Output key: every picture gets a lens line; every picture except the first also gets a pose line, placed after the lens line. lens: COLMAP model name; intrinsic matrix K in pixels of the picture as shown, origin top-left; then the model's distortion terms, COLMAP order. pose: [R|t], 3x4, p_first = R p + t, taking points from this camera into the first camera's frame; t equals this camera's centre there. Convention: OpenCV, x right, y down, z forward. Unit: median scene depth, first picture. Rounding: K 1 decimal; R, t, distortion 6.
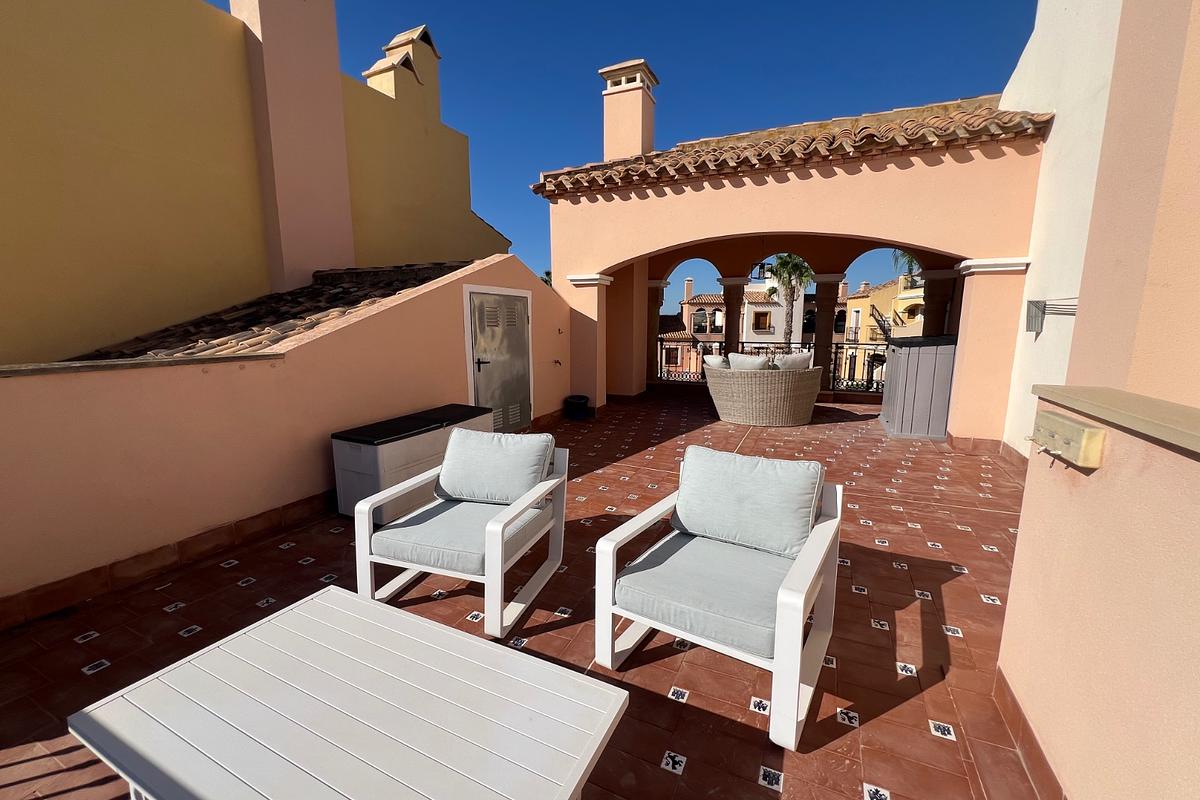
lens RADIAL K [[479.3, 0, 600.0], [0, 479.3, 400.0], [0, 0, 1]] dist [-0.001254, 0.000436]
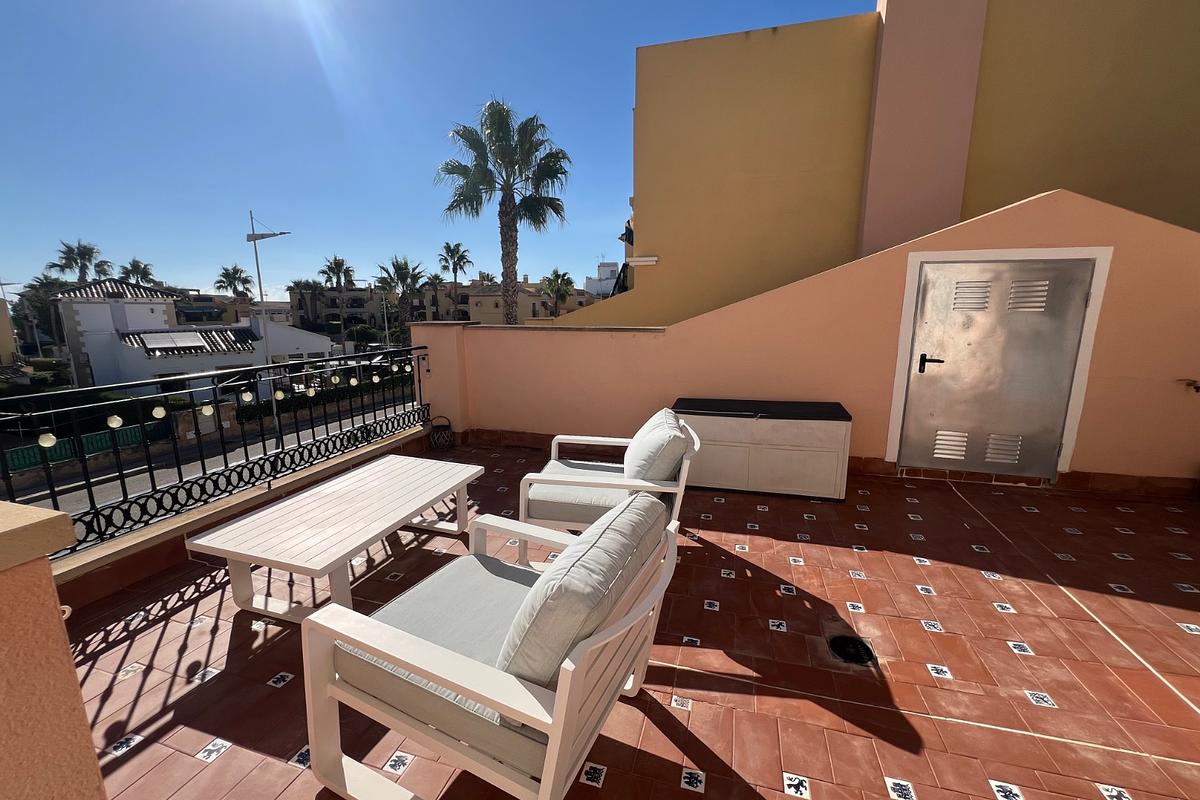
lens RADIAL K [[479.3, 0, 600.0], [0, 479.3, 400.0], [0, 0, 1]] dist [-0.001254, 0.000436]
pose [[0.159629, 0.176086, -0.971346, 0.415328], [-0.163978, 0.975023, 0.149805, -0.052379], [0.973463, 0.135366, 0.184517, 0.444039]]
